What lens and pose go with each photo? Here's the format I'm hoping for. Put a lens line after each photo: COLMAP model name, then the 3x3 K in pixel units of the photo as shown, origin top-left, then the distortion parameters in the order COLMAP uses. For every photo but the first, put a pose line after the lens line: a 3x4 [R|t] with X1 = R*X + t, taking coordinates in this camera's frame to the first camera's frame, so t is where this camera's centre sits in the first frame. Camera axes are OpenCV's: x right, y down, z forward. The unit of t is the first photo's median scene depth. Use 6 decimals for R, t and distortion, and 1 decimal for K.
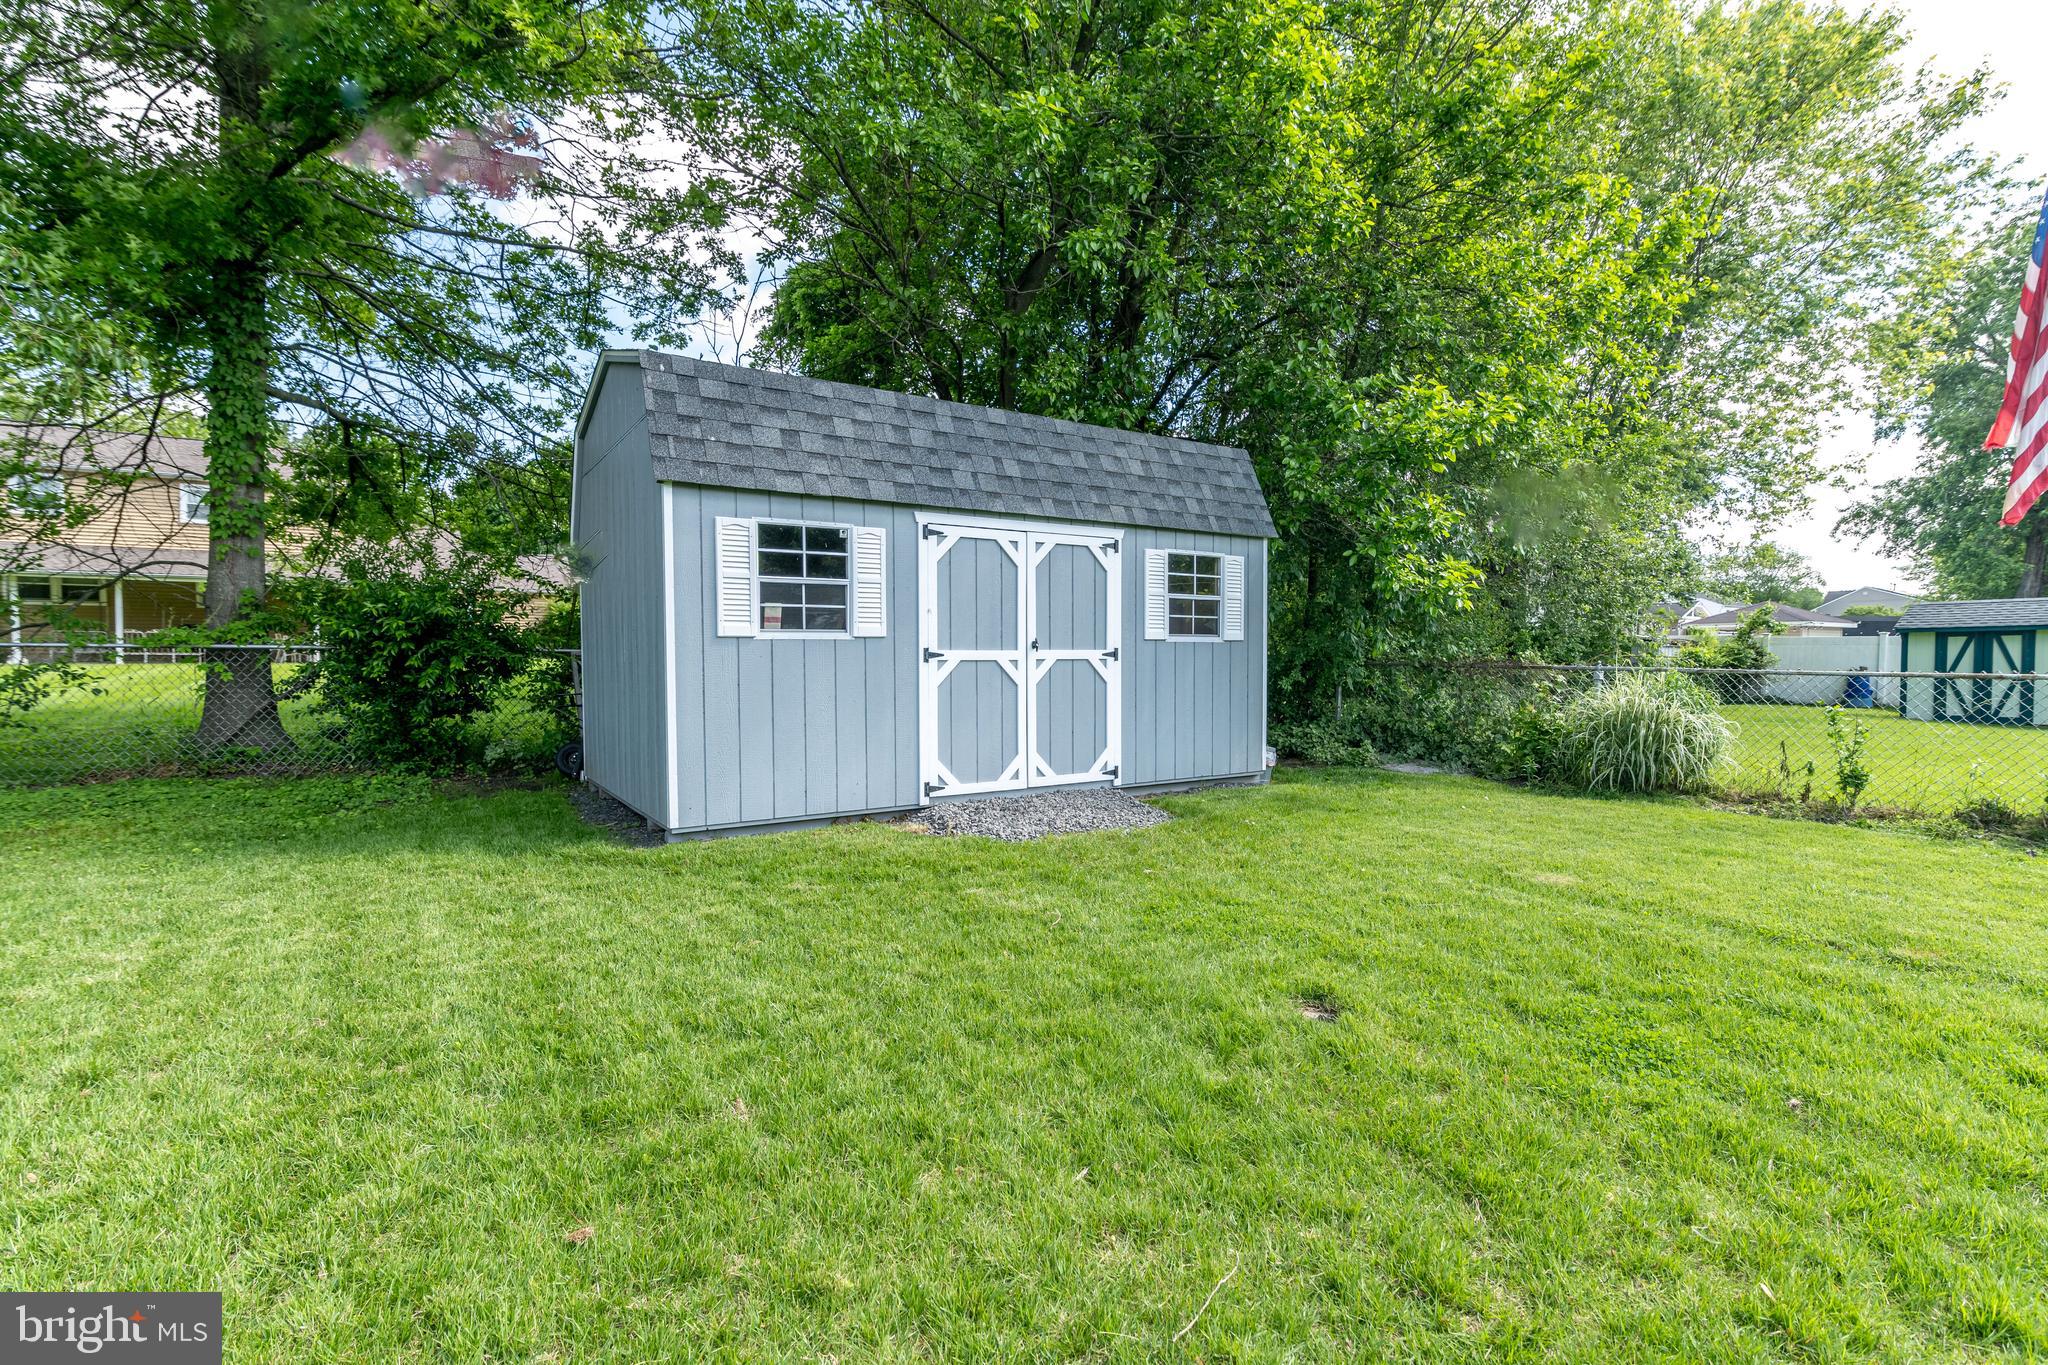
lens RADIAL K [[953.6, 0, 1033.2], [0, 953.6, 686.0], [0, 0, 1]] dist [-0.005325, 0.000016]
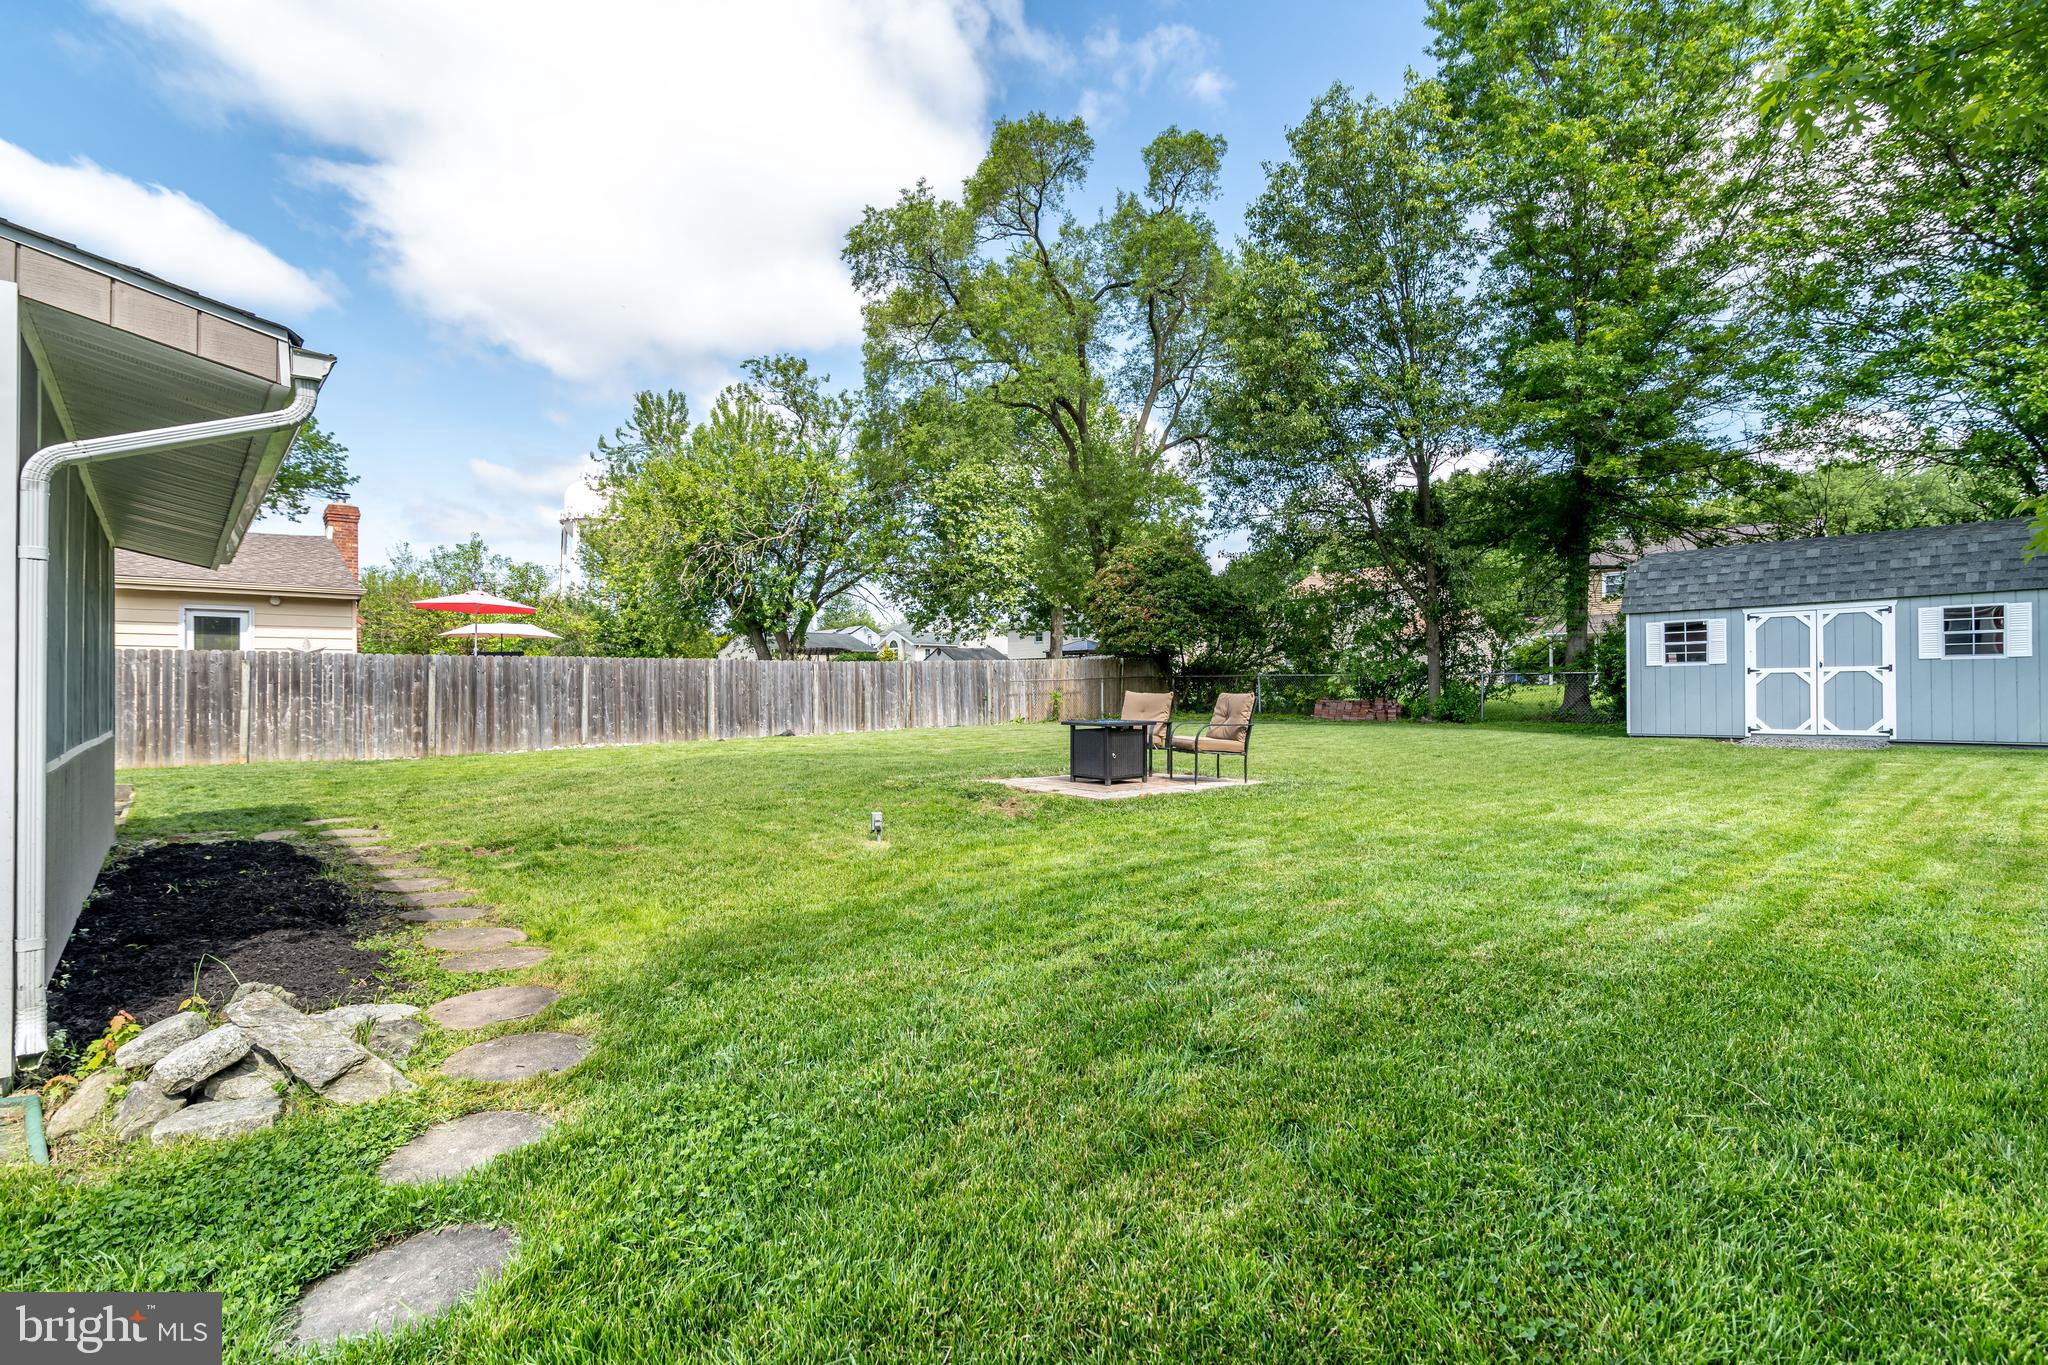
lens RADIAL K [[965.5, 0, 1024.9], [0, 965.5, 693.7], [0, 0, 1]] dist [-0.000780, 0.000581]
pose [[0.140277, 0.002397, -0.990109, 1.795110], [-0.022225, 0.999753, -0.000729, 0.058275], [0.989863, 0.022107, 0.140296, -0.970628]]
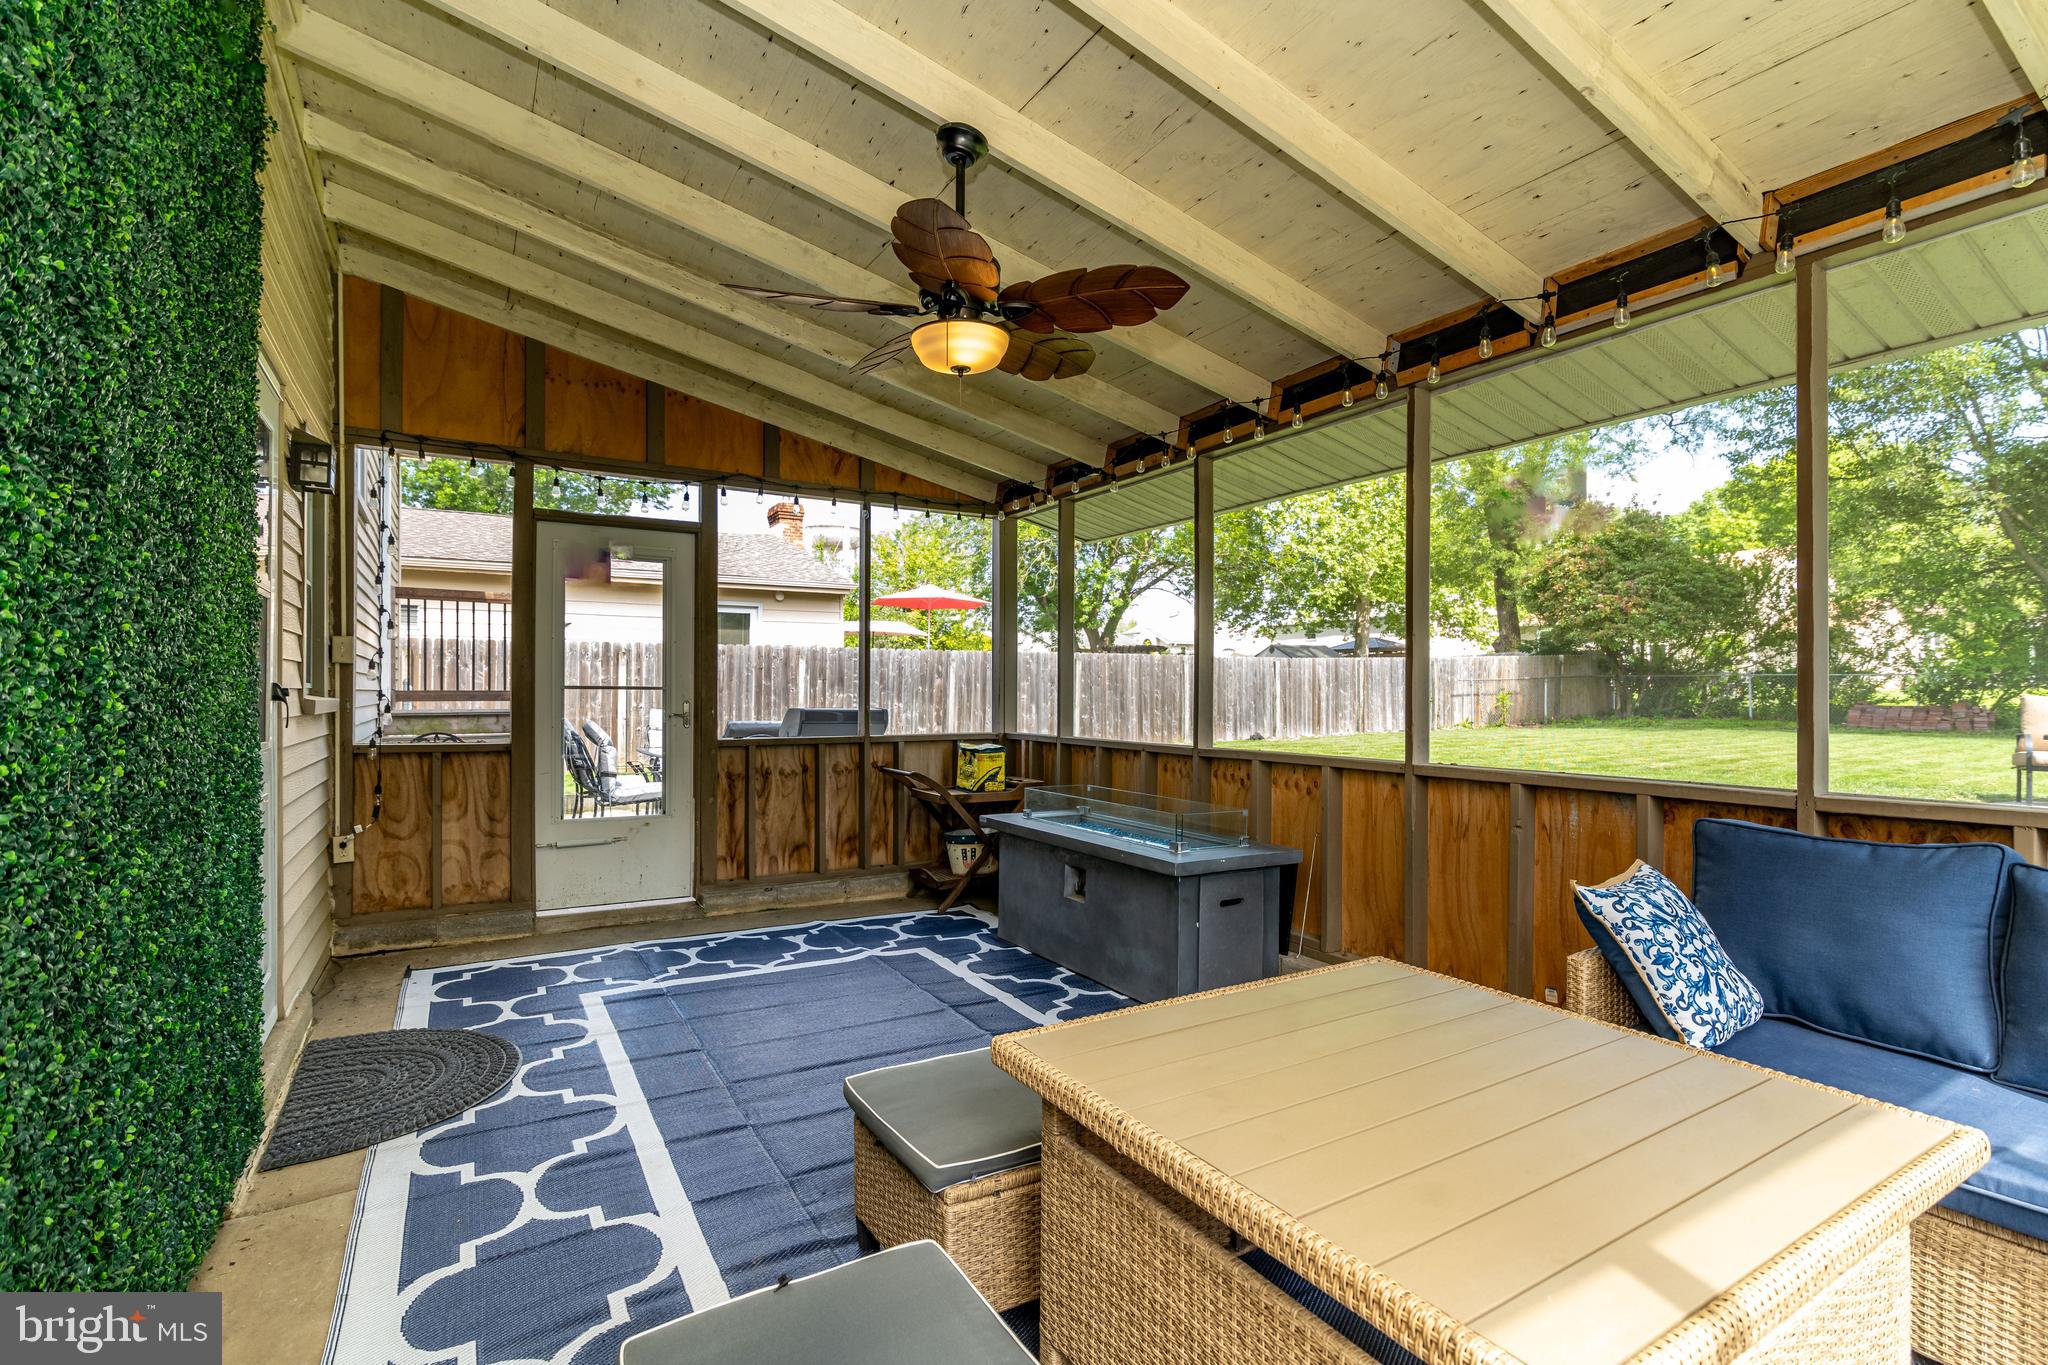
lens RADIAL K [[956.0, 0, 1022.1], [0, 956.0, 691.7], [0, 0, 1]] dist [0.009571, 0.000078]
pose [[-0.049254, 0.002287, -0.998784, 1.465178], [-0.029105, 0.999569, 0.003724, 0.076765], [0.998362, 0.029253, -0.049166, -1.800316]]
